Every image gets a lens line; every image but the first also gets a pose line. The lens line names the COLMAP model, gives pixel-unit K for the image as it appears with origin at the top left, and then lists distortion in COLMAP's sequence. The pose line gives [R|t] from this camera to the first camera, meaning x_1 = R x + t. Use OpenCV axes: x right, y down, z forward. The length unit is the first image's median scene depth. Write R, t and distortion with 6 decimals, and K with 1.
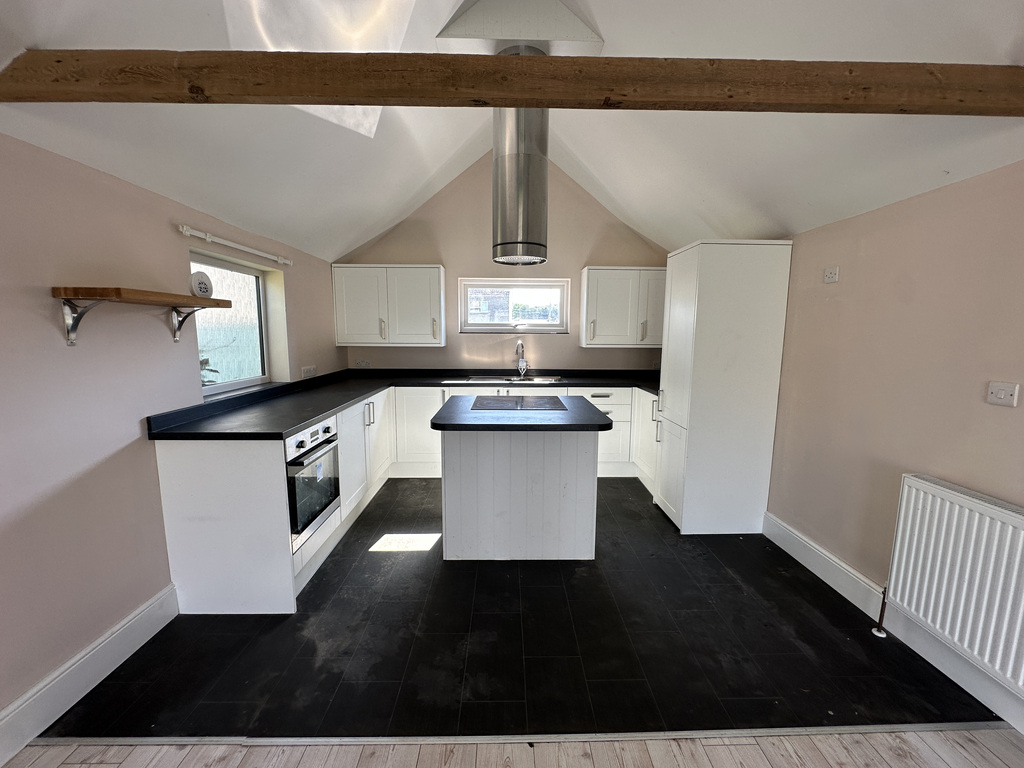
lens RADIAL K [[408.5, 0, 508.3], [0, 408.5, 384.3], [0, 0, 1]] dist [-0.002526, 0.000004]
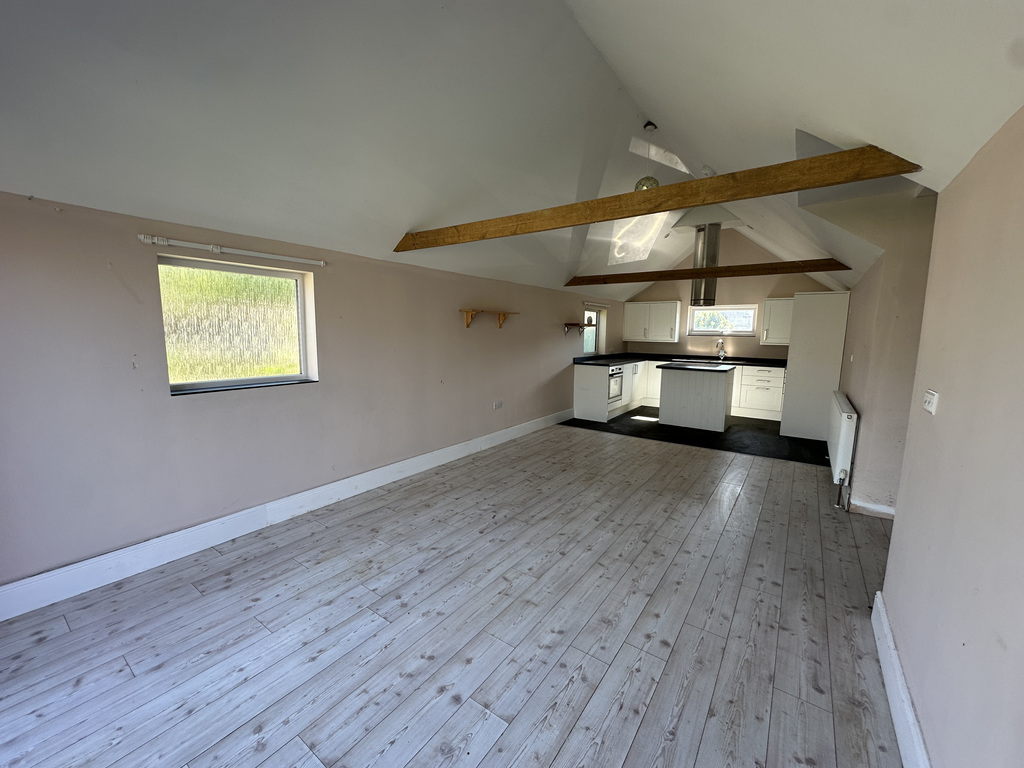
lens RADIAL K [[408.5, 0, 508.4], [0, 408.5, 379.5], [0, 0, 1]] dist [-0.002526, 0.000004]
pose [[0.801514, 0.078633, -0.592783, 0.370134], [-0.087126, 0.996094, 0.014329, 0.126707], [0.591595, 0.040162, 0.805234, -1.037689]]
